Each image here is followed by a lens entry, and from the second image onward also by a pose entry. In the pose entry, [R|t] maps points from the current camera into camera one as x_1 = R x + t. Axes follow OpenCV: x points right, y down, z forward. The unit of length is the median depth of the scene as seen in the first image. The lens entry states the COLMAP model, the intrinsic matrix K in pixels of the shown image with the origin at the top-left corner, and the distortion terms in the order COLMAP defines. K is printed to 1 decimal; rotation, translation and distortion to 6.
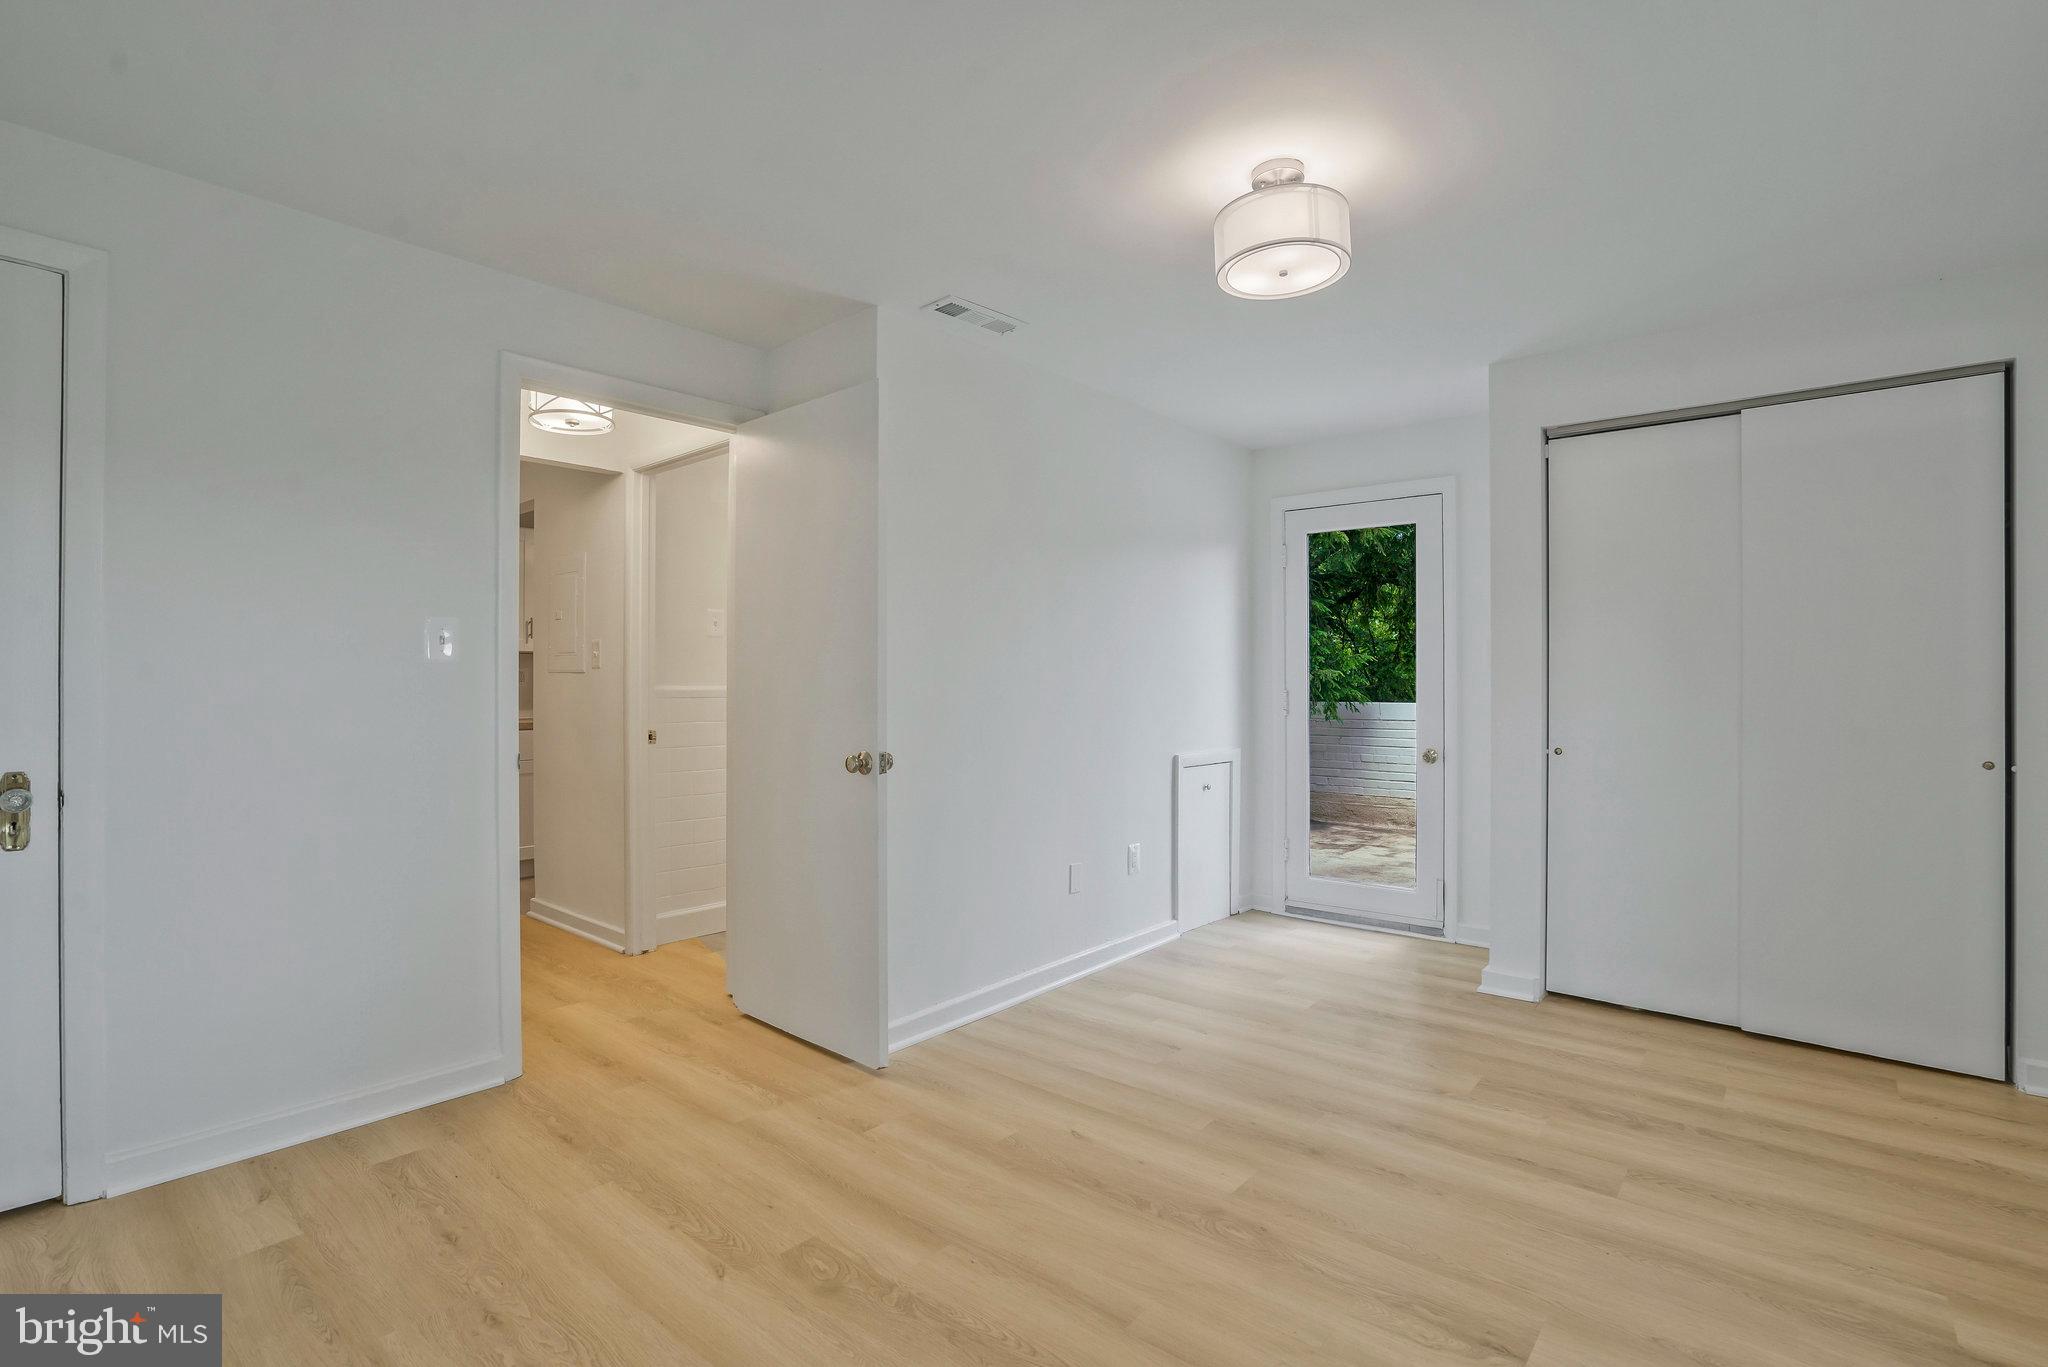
lens RADIAL K [[981.4, 0, 1018.0], [0, 981.4, 684.9], [0, 0, 1]] dist [-0.032039, 0.024592]
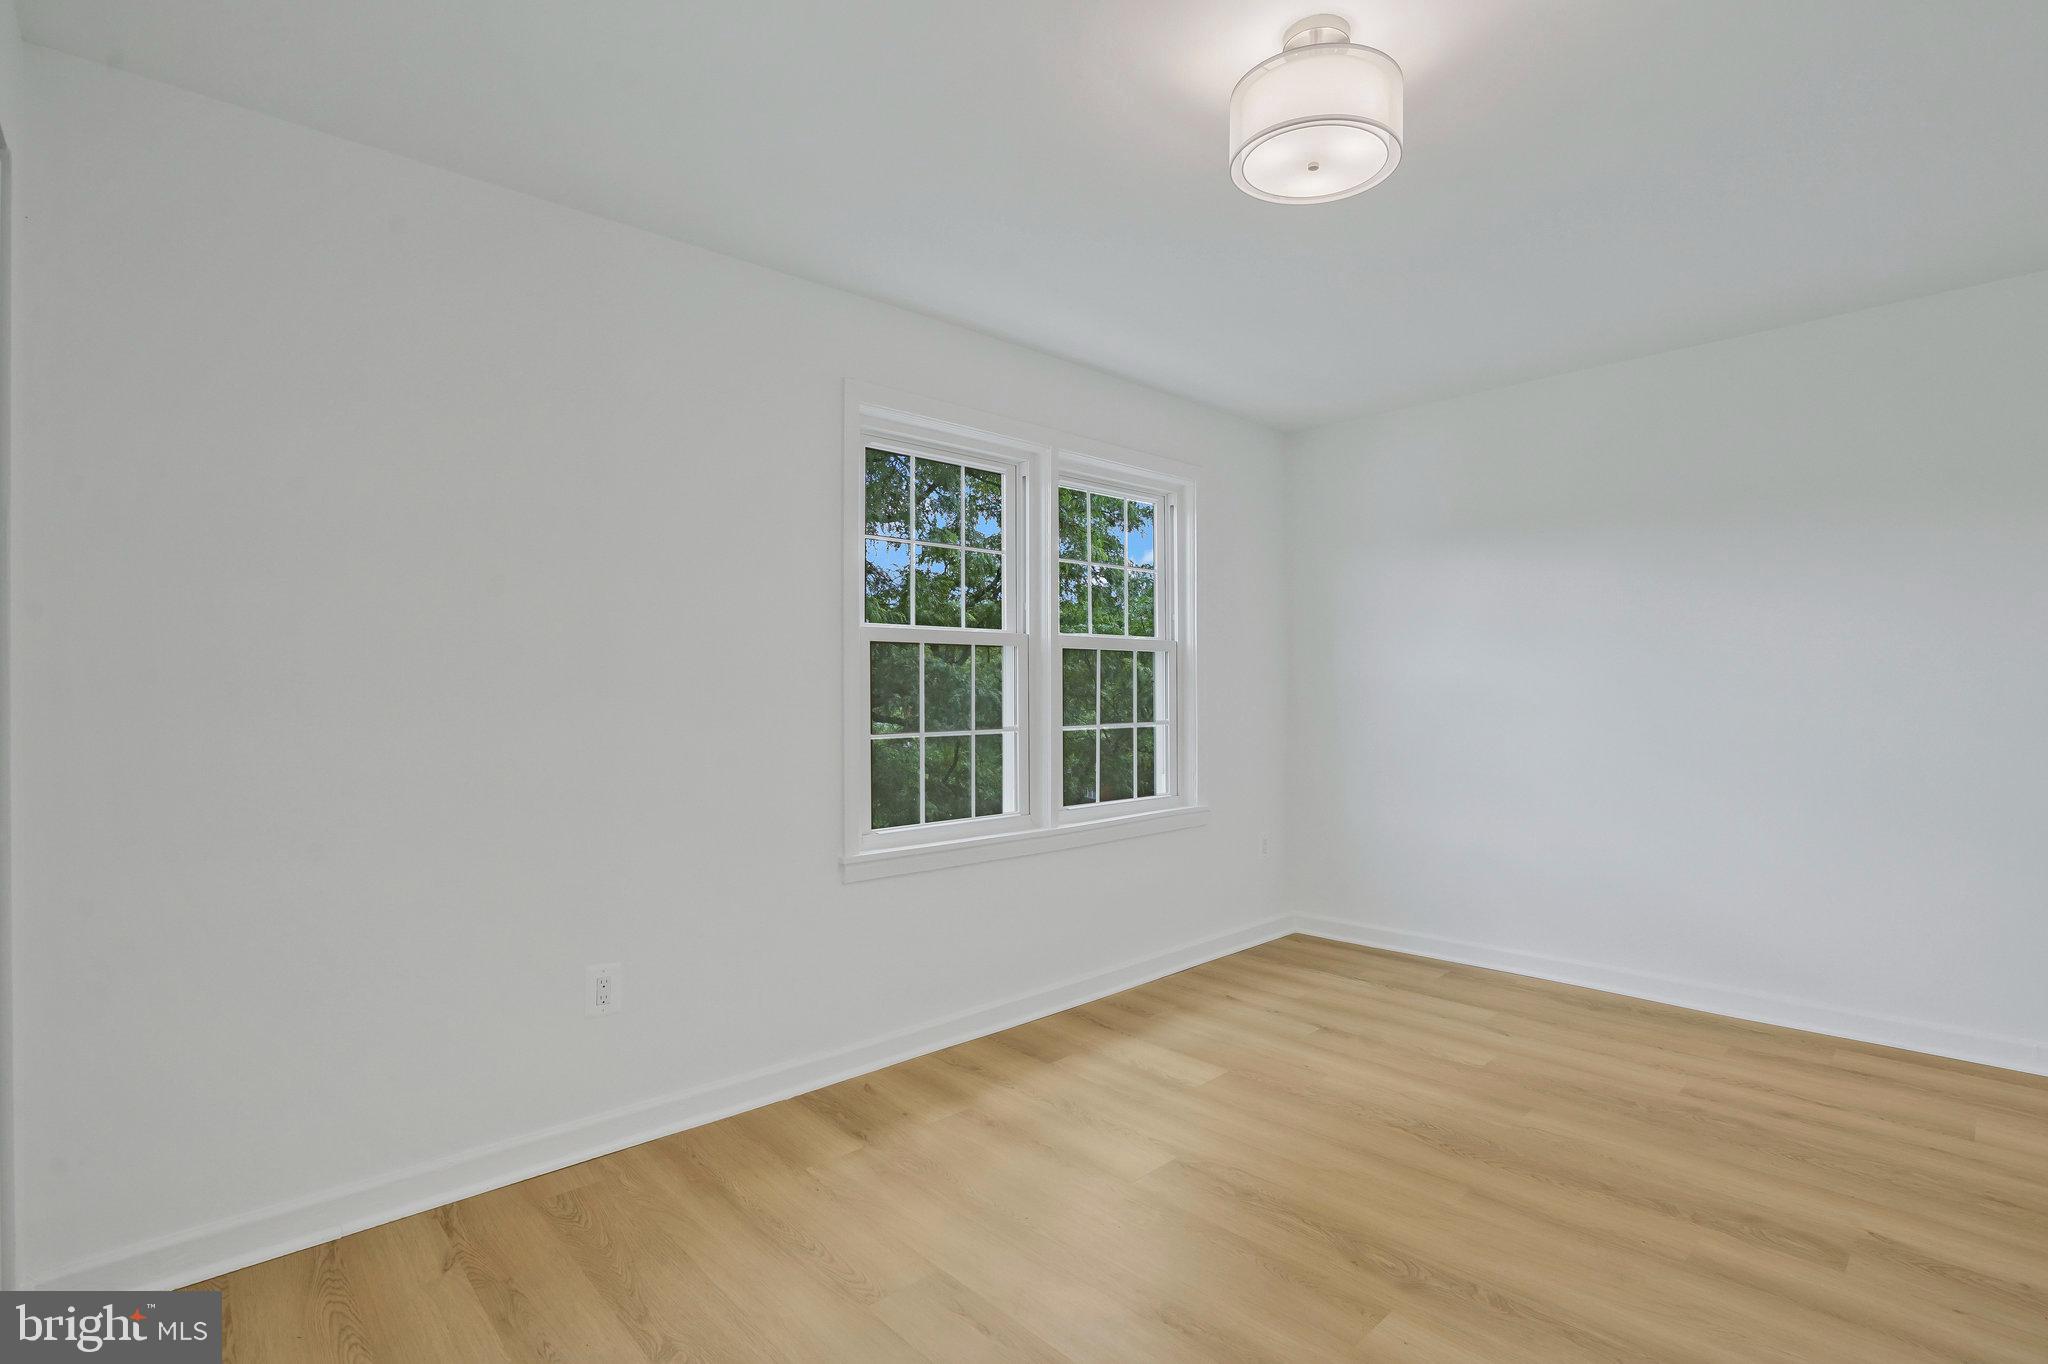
lens RADIAL K [[983.1, 0, 1021.0], [0, 983.1, 690.7], [0, 0, 1]] dist [-0.061105, 0.027322]
pose [[-0.994086, 0.000439, 0.108595, 0.359460], [0.001116, 0.999980, 0.006181, -0.001275], [-0.108590, 0.006266, -0.994067, 1.489955]]
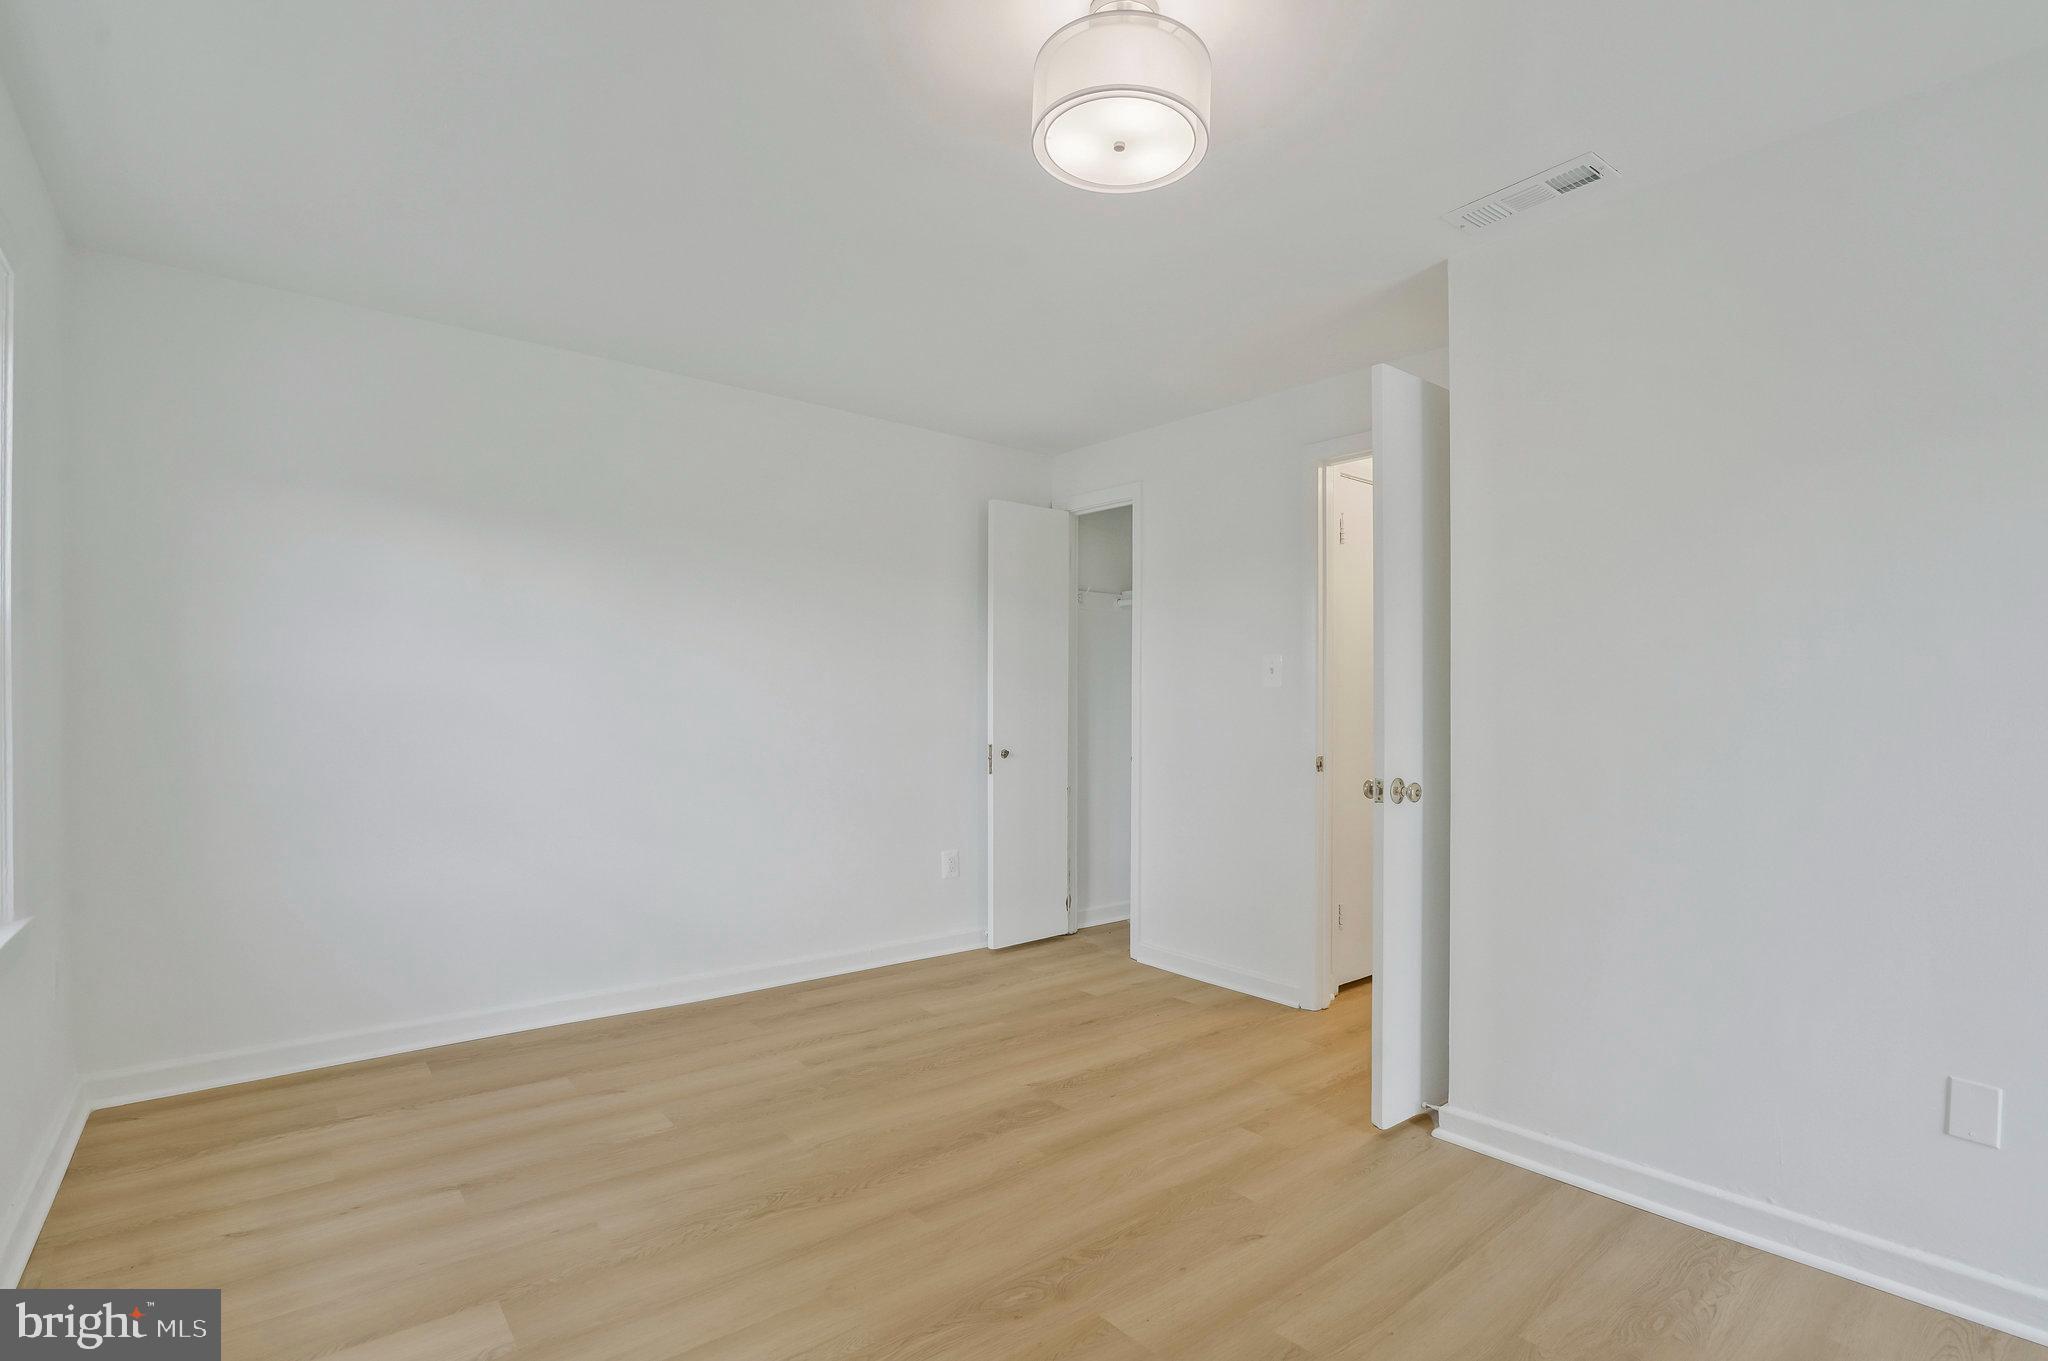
lens RADIAL K [[988.3, 0, 1055.5], [0, 988.3, 690.0], [0, 0, 1]] dist [-0.021805, 0.000373]
pose [[-0.152546, -0.023387, -0.988020, 0.855457], [-0.018537, 0.999612, -0.020799, 0.012875], [0.988122, 0.015142, -0.152921, 0.881258]]
